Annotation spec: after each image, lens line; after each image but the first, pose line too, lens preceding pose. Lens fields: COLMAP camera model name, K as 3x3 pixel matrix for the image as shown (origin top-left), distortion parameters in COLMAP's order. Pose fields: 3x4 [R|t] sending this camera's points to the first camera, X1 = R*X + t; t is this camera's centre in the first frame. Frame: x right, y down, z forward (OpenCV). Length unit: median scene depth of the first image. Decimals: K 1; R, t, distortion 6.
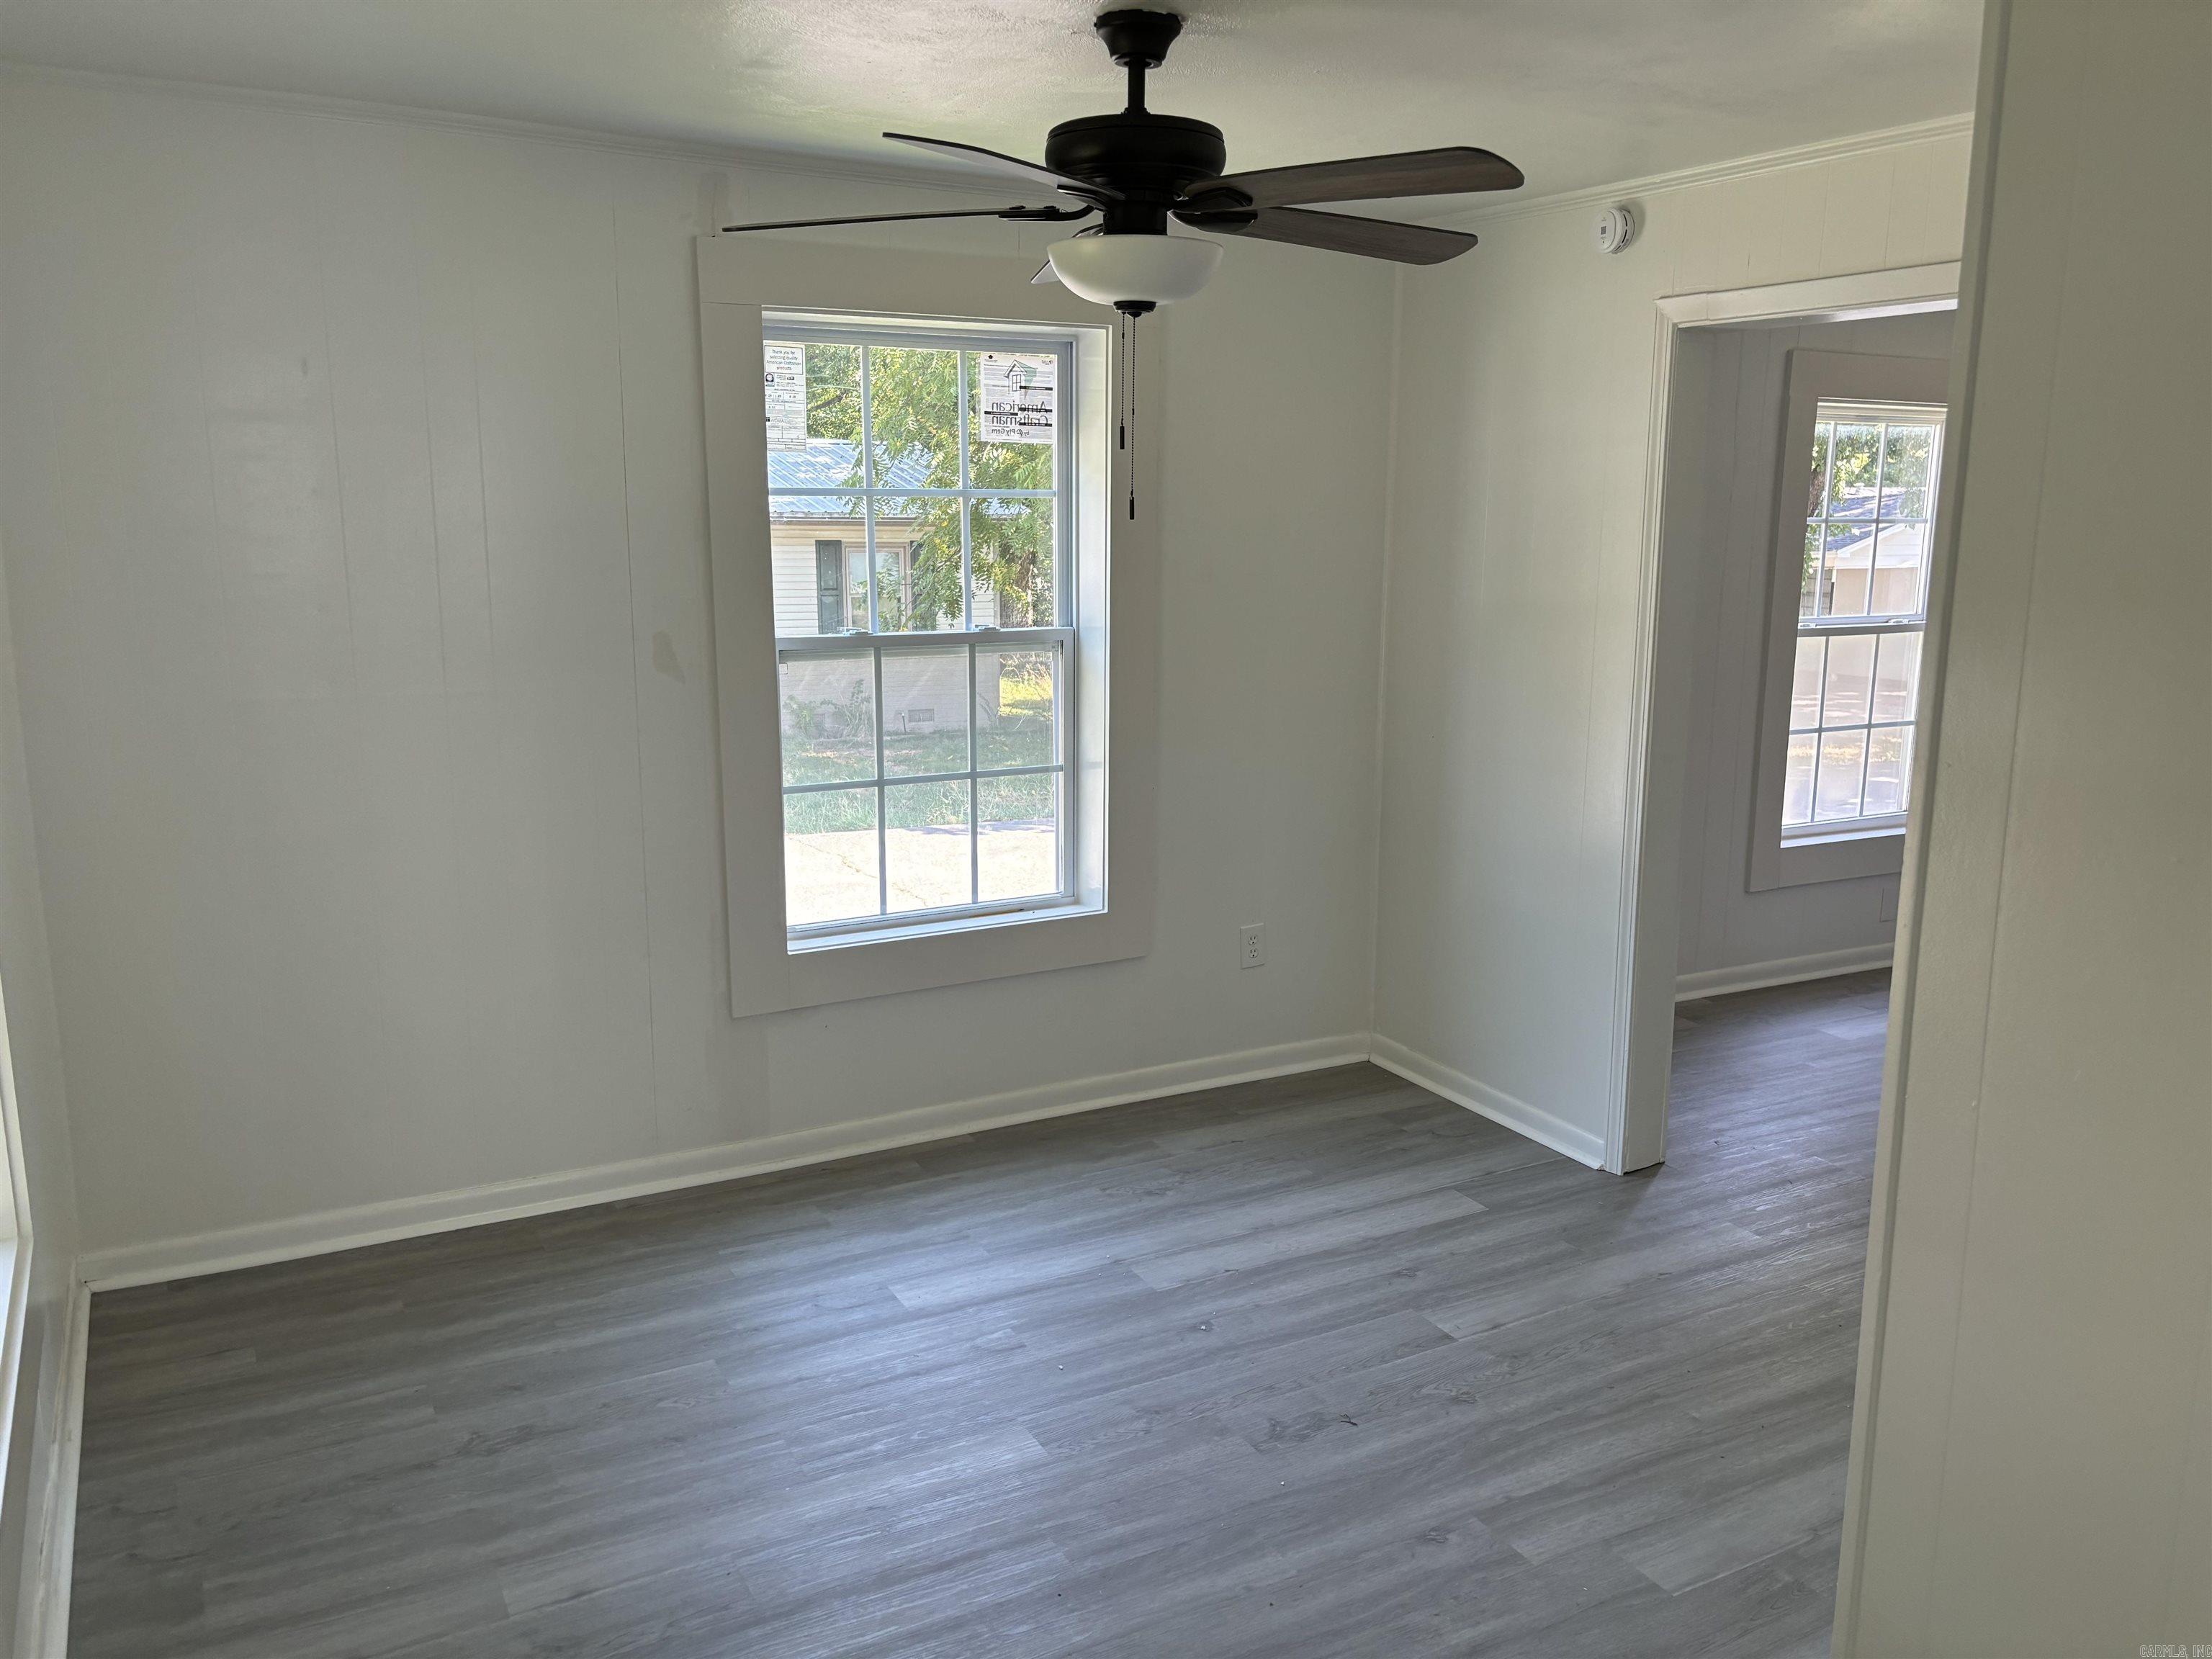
lens RADIAL K [[1738.6, 0, 1106.0], [0, 1738.6, 829.5], [0, 0, 1]] dist [0.041300, -0.000220]
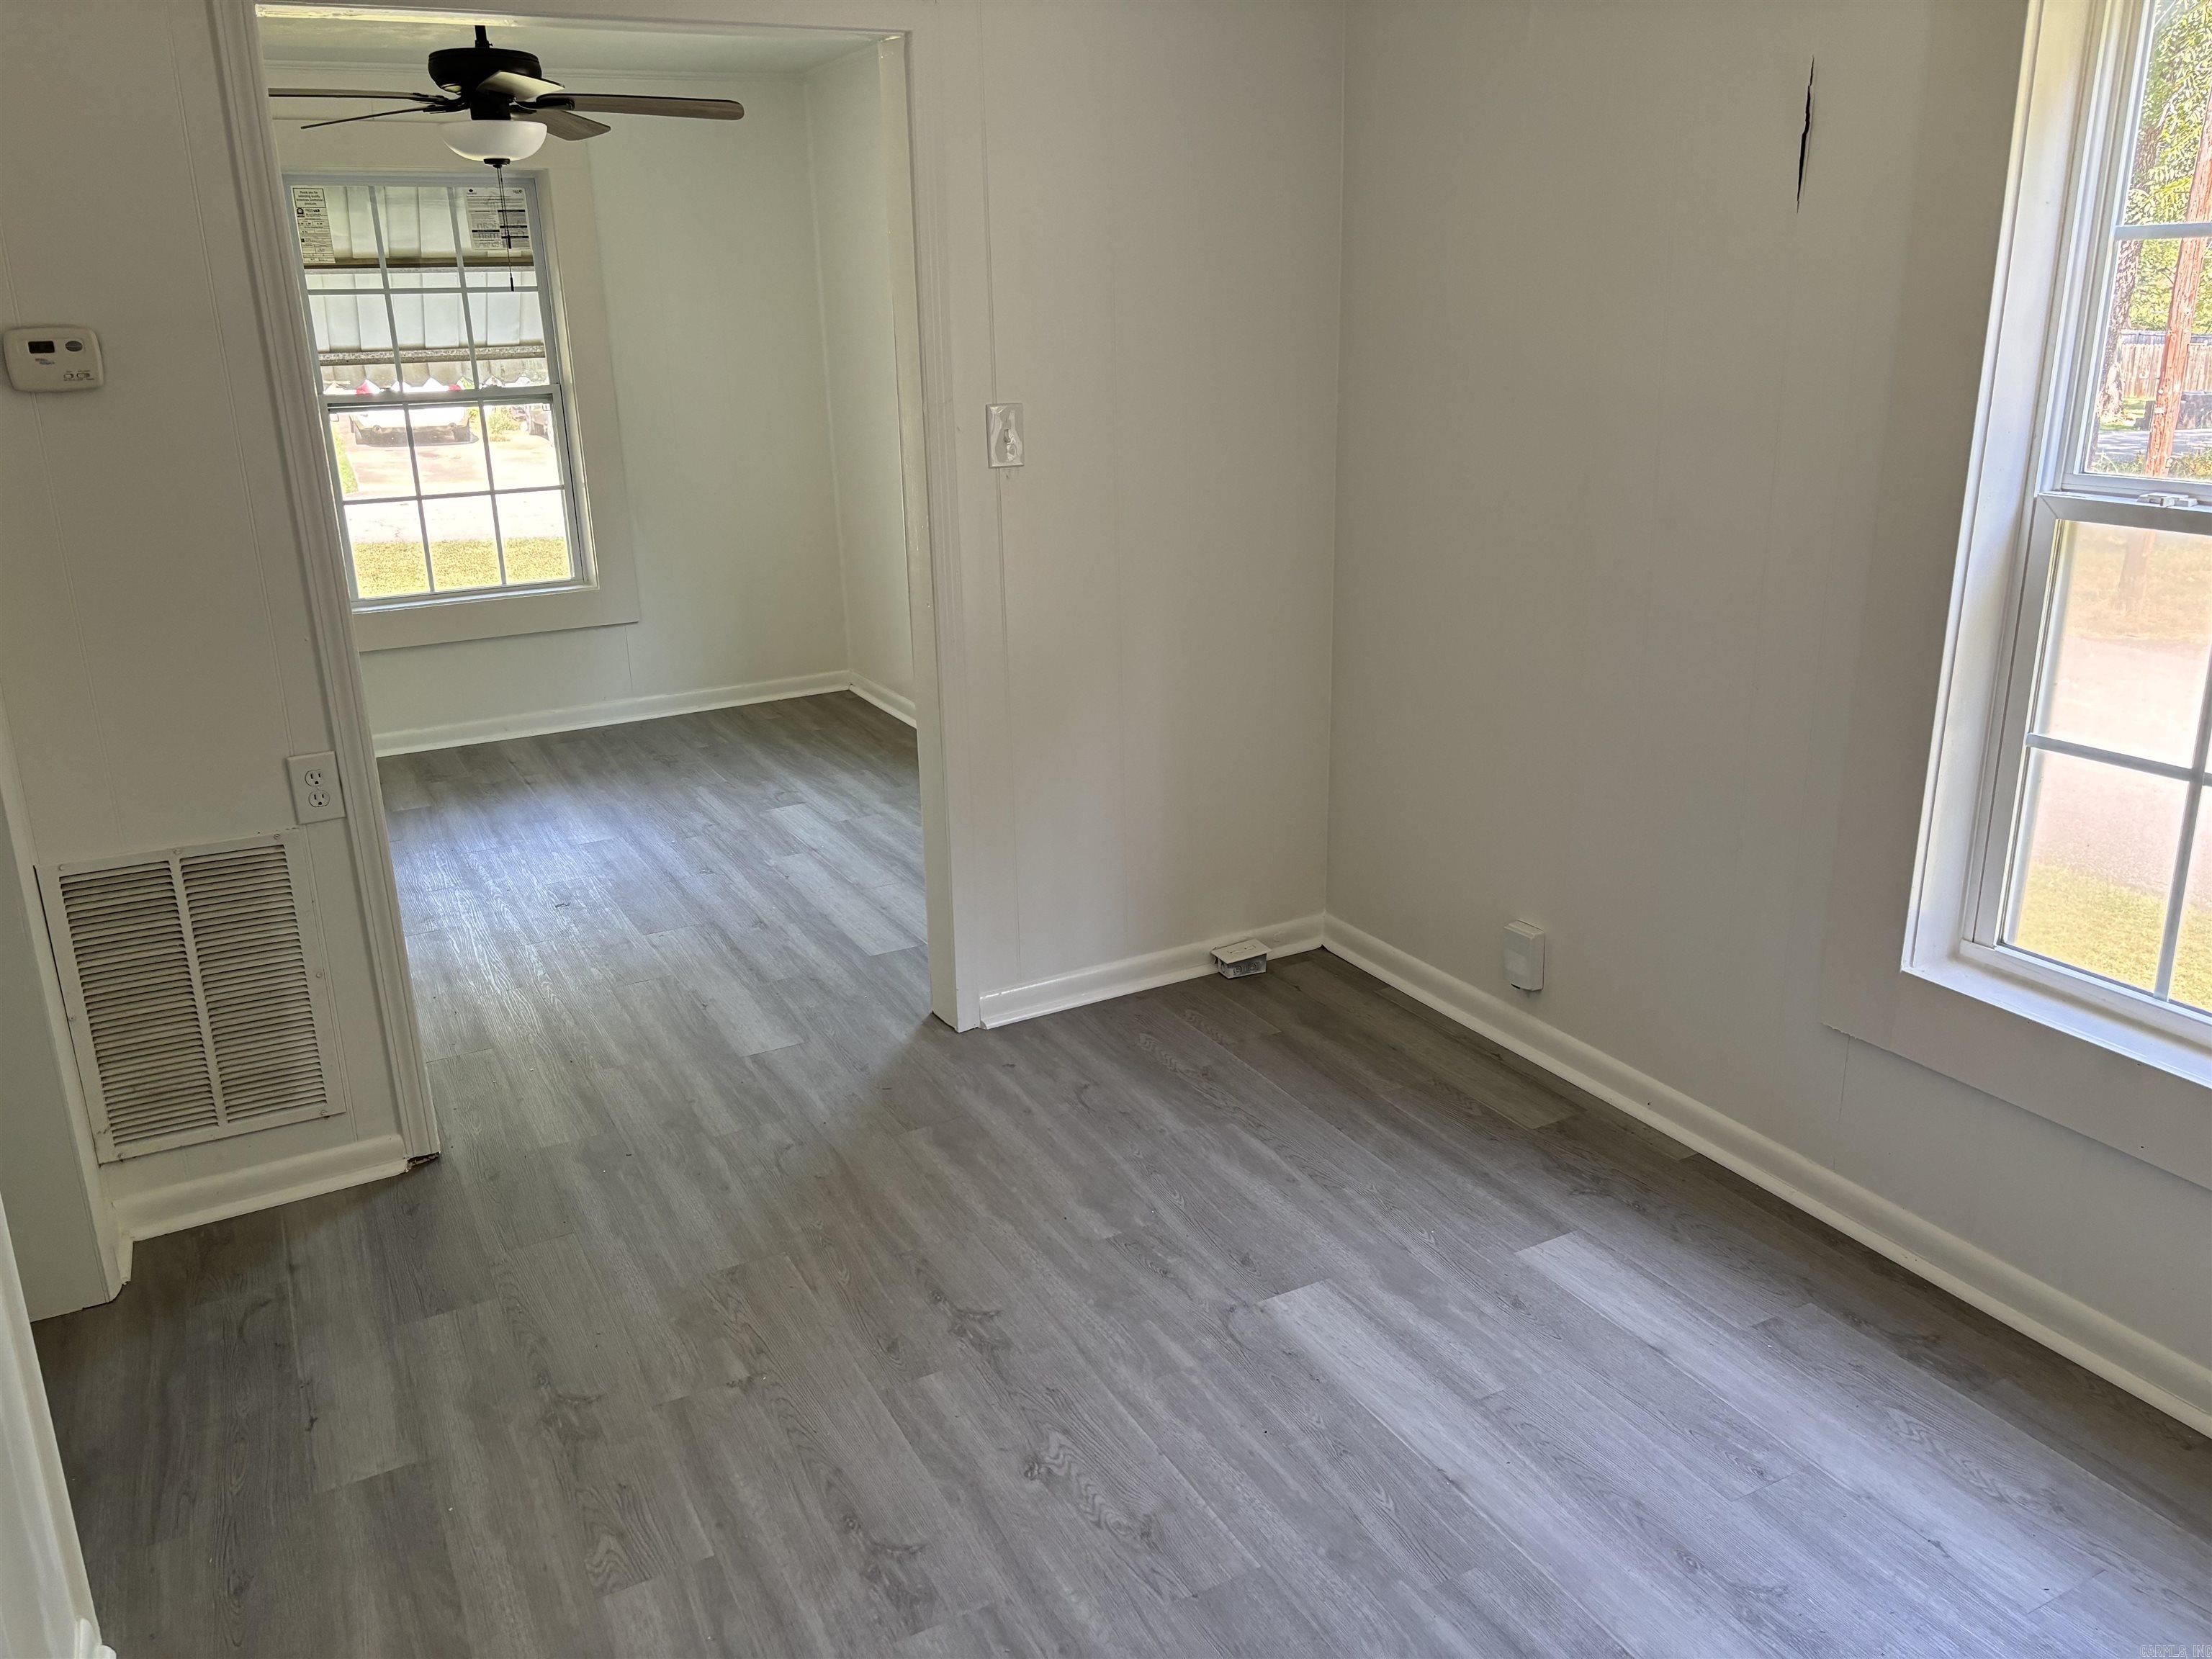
lens RADIAL K [[1738.6, 0, 1106.0], [0, 1738.6, 829.5], [0, 0, 1]] dist [0.041300, -0.000220]
pose [[-0.013602, 0.296312, -0.954994, 1.328936], [-0.176614, 0.939354, 0.293975, -0.215306], [0.984186, 0.172664, 0.039556, 1.184501]]
